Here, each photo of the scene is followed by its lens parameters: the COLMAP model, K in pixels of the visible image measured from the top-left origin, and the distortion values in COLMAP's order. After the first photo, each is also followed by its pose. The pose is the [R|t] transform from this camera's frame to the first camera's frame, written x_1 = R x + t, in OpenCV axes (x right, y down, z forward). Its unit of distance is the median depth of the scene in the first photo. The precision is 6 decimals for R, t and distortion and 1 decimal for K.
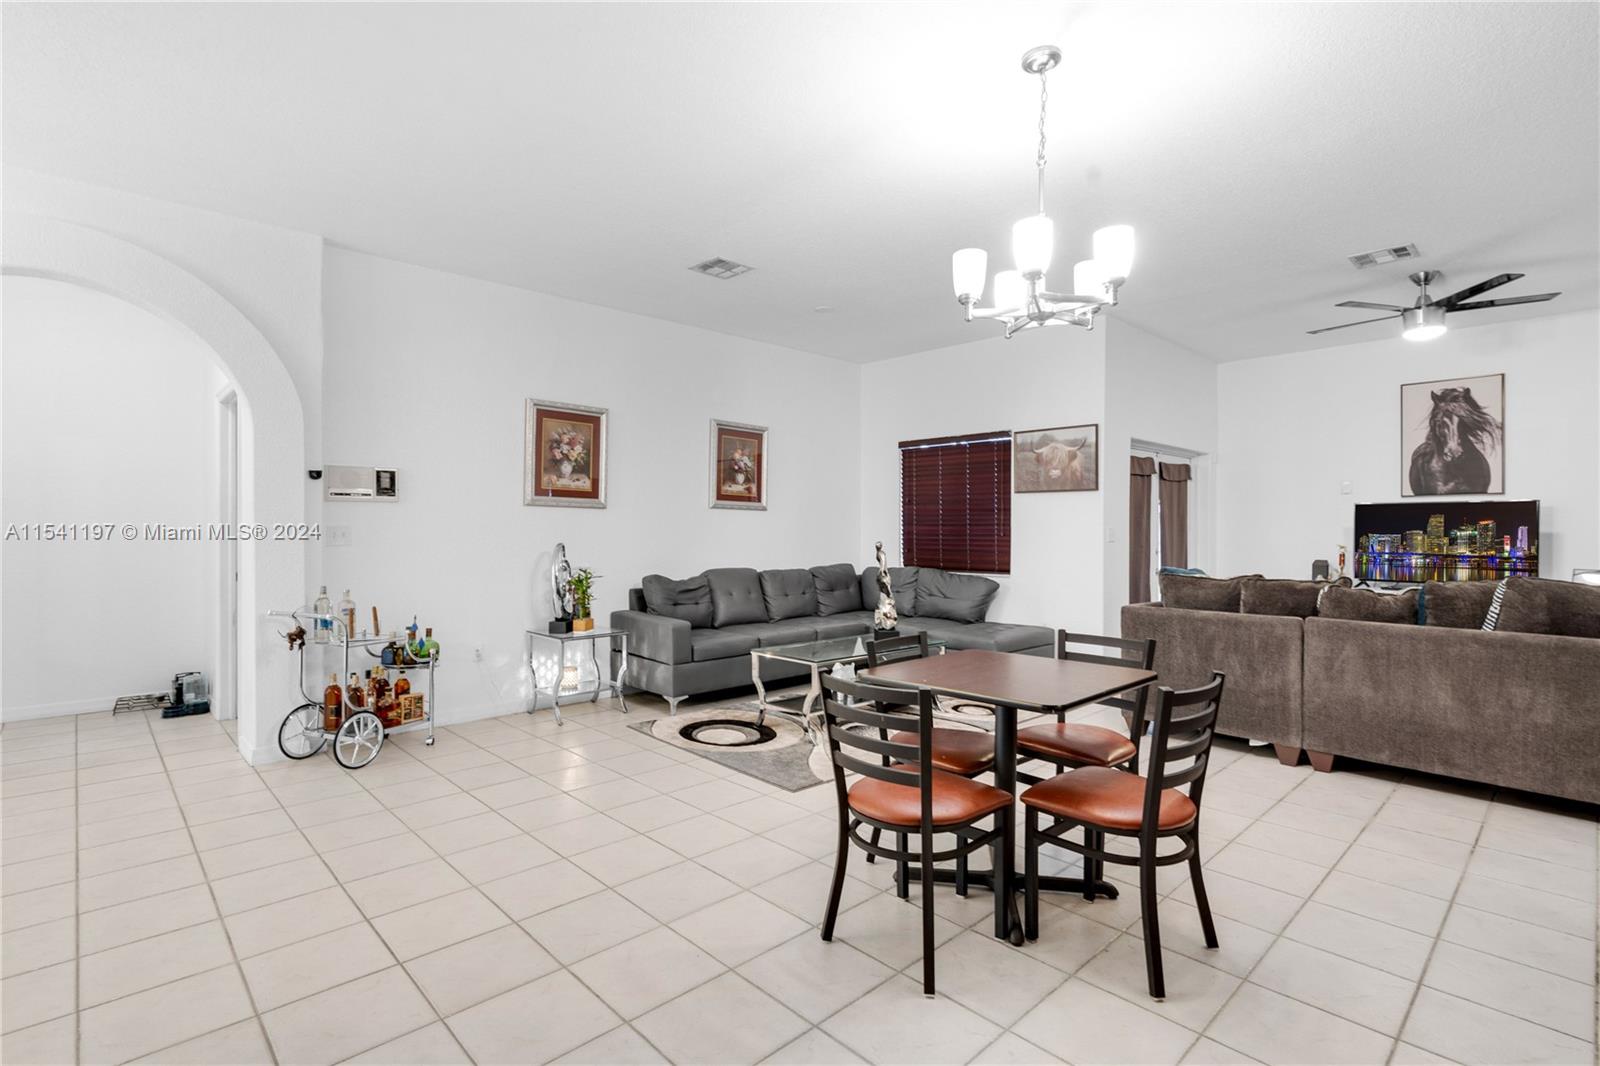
lens RADIAL K [[755.1, 0, 791.6], [0, 755.1, 539.6], [0, 0, 1]] dist [-0.014381, -0.000052]
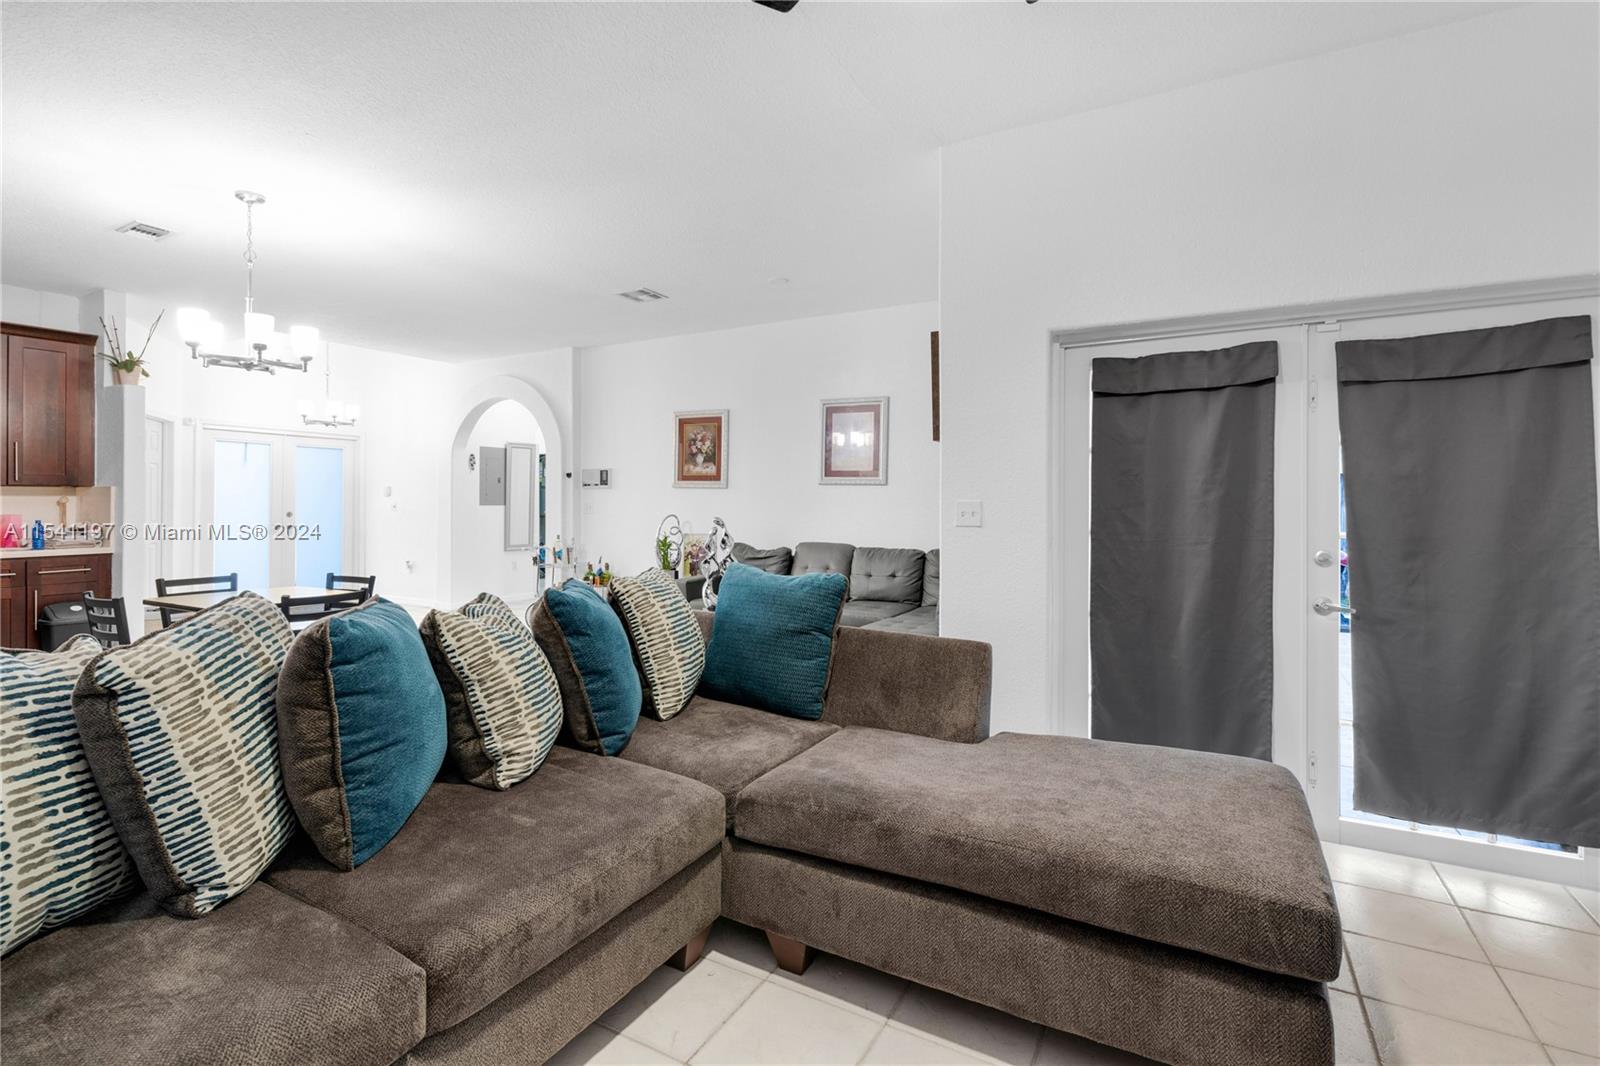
lens RADIAL K [[755.1, 0, 835.8], [0, 755.1, 504.0], [0, 0, 1]] dist [-0.014381, -0.000052]
pose [[0.301652, -0.000047, -0.953418, 0.927940], [-0.012802, 0.999910, -0.004100, -0.010800], [0.953332, 0.013442, 0.301624, 0.727274]]
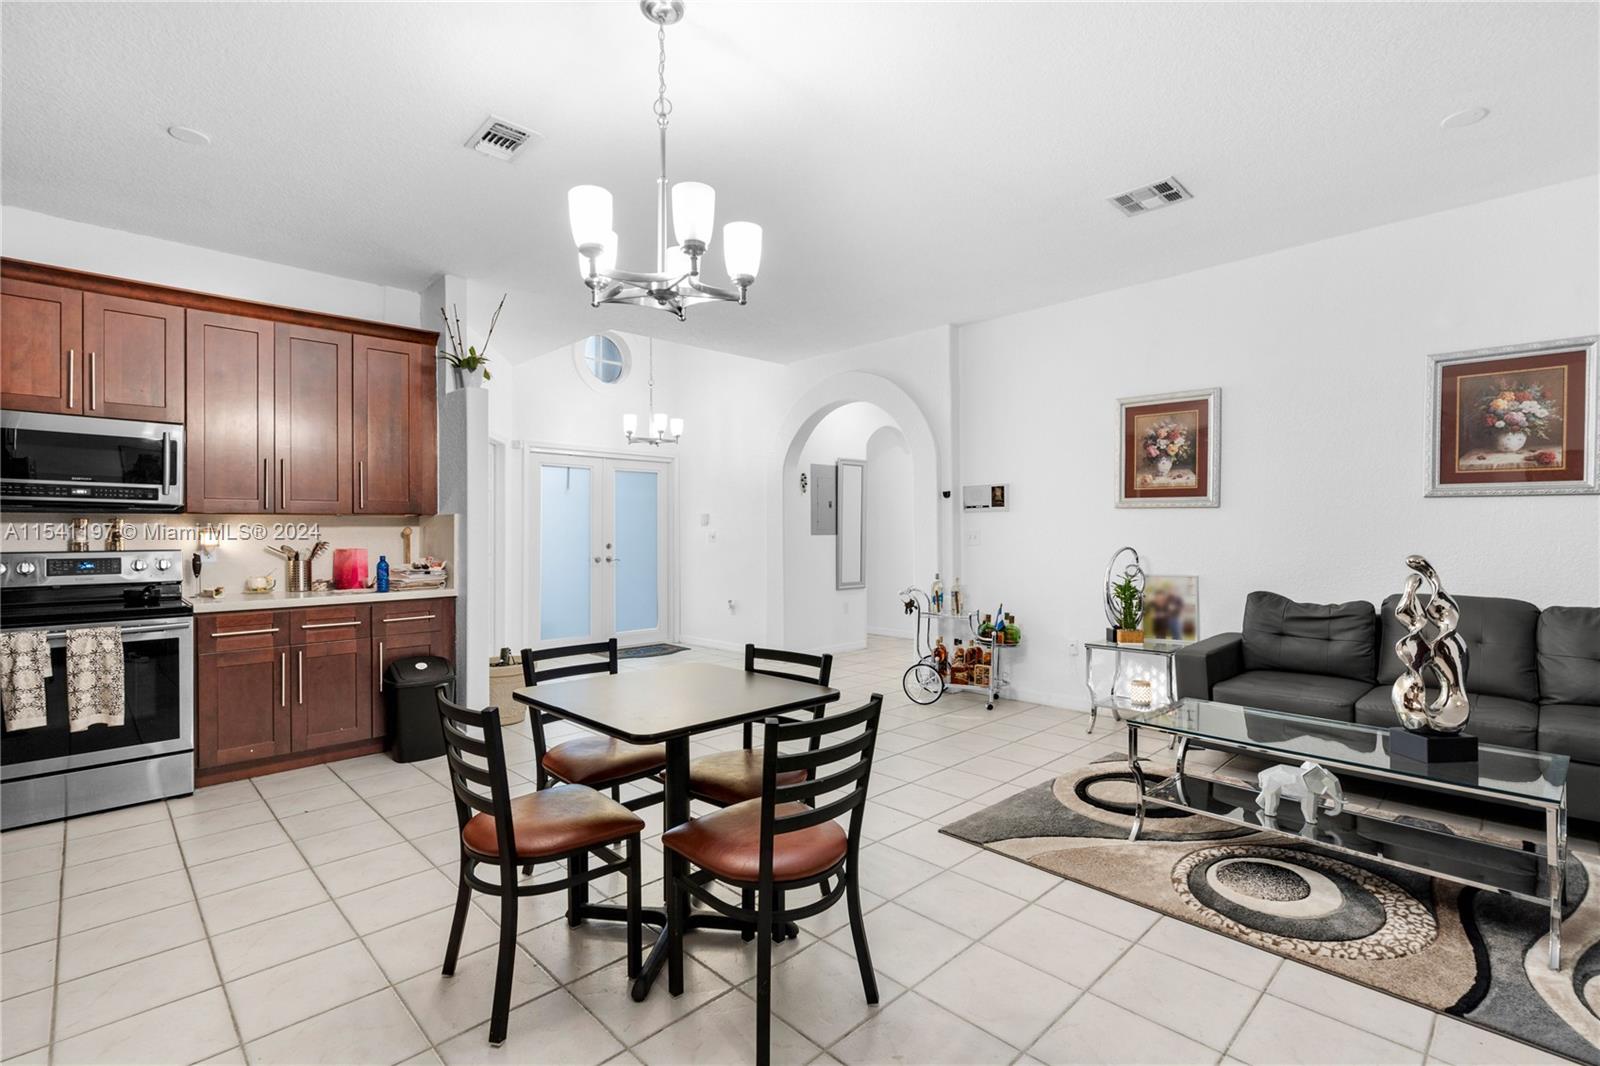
lens RADIAL K [[755.1, 0, 816.9], [0, 755.1, 536.7], [0, 0, 1]] dist [-0.014381, -0.000052]
pose [[-0.000030, 0.005382, -0.999986, 0.532821], [-0.007690, 0.999956, 0.005383, -0.008848], [0.999970, 0.007690, 0.000011, 0.512812]]
